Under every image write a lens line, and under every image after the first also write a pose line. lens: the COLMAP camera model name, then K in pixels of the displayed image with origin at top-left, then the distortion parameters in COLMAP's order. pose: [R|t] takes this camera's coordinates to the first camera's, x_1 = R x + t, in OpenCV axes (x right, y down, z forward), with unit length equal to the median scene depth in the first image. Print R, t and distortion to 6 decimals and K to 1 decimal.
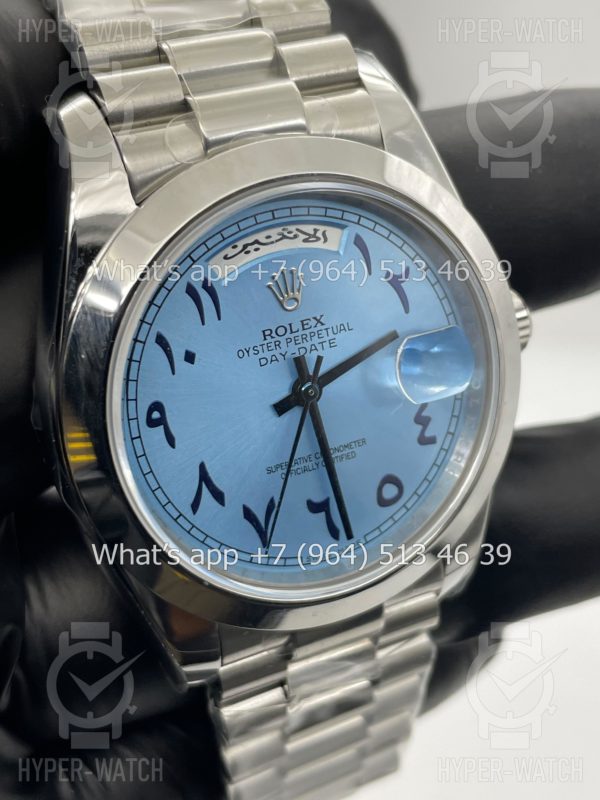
lens RADIAL K [[1261.1, 0, 313.4], [0, 1261.1, 402.0], [0, 0, 1]] dist [0.118357, 0.000000]
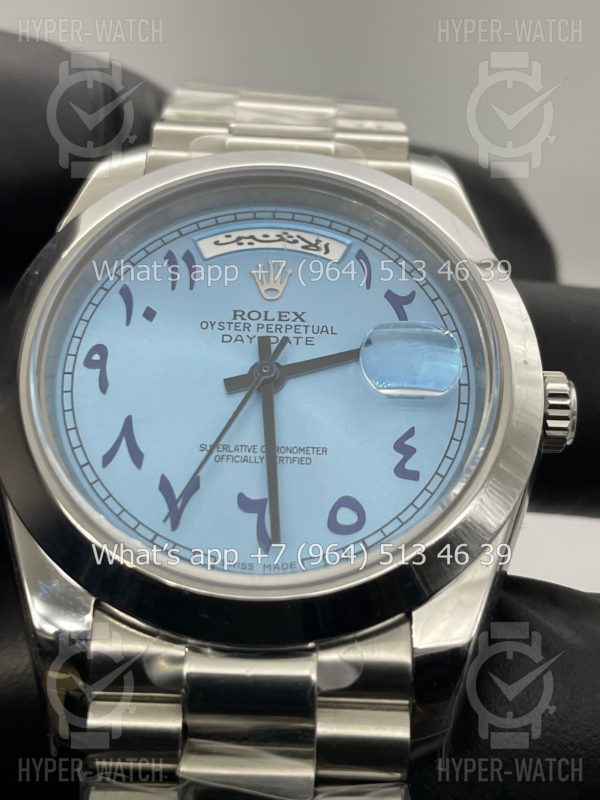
lens RADIAL K [[1261.1, 0, 301.9], [0, 1261.1, 396.2], [0, 0, 1]] dist [0.118357, 0.000000]
pose [[0.902508, 0.001710, -0.430669, 0.407746], [-0.279493, 0.763135, -0.582674, 0.522889], [0.327662, 0.646237, 0.689213, 0.401879]]
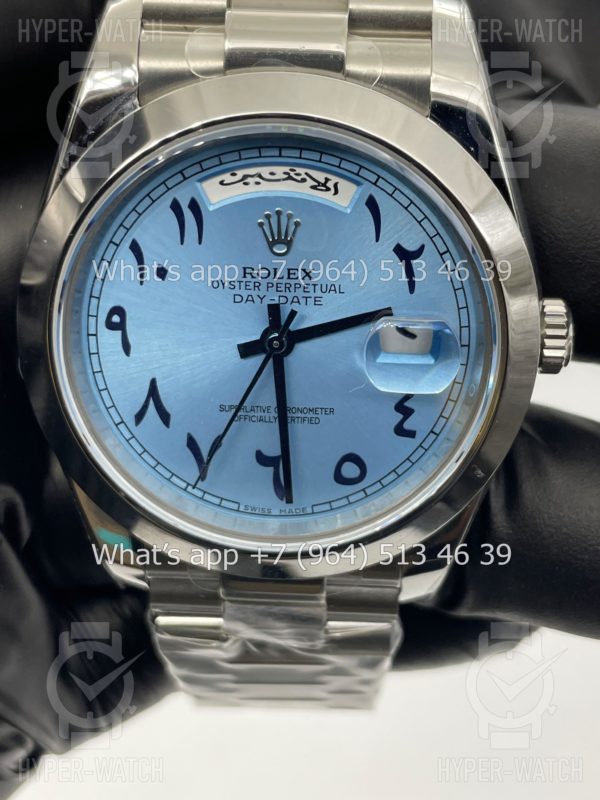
lens RADIAL K [[1261.1, 0, 305.4], [0, 1261.1, 394.0], [0, 0, 1]] dist [0.118357, 0.000000]
pose [[0.881040, 0.312272, -0.355324, 0.367651], [-0.282369, 0.949818, 0.134590, -0.106277], [0.379522, -0.018247, 0.925003, 0.126538]]
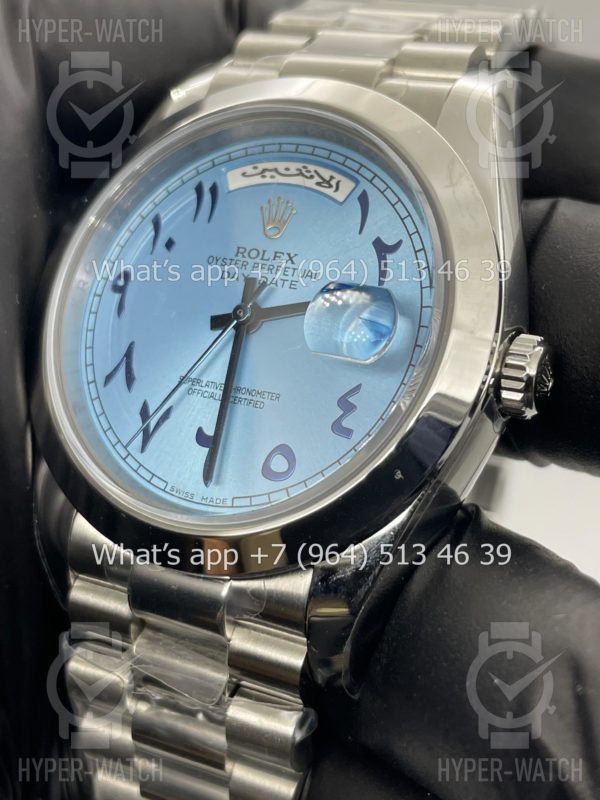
lens RADIAL K [[1261.1, 0, 306.0], [0, 1261.1, 393.8], [0, 0, 1]] dist [0.118357, 0.000000]
pose [[0.594453, 0.203390, -0.777983, 0.783536], [-0.542295, 0.815767, -0.201097, 0.207937], [0.593752, 0.541439, 0.595233, 0.493631]]
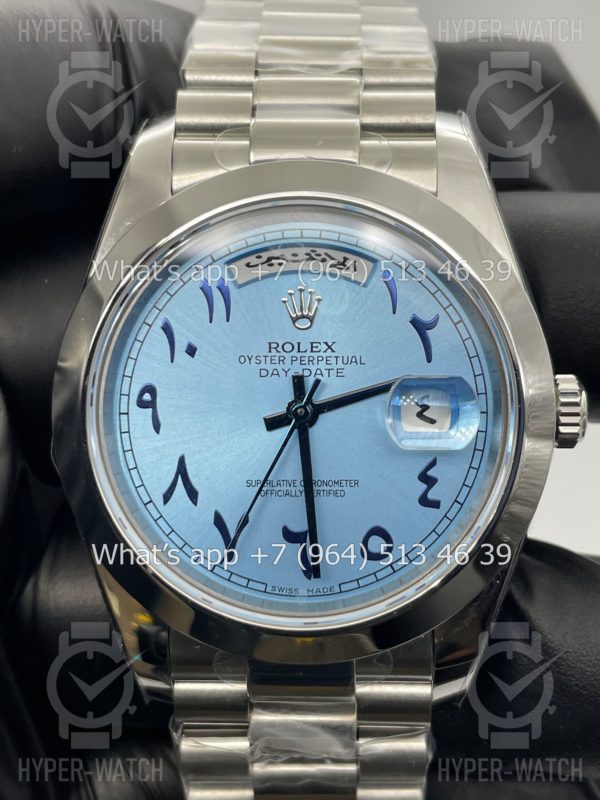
lens RADIAL K [[1261.1, 0, 302.8], [0, 1261.1, 394.0], [0, 0, 1]] dist [0.118357, 0.000000]
pose [[0.885029, 0.174186, -0.431721, 0.423465], [-0.260361, 0.953970, -0.148843, 0.125295], [0.385922, 0.244134, 0.889642, 0.117288]]
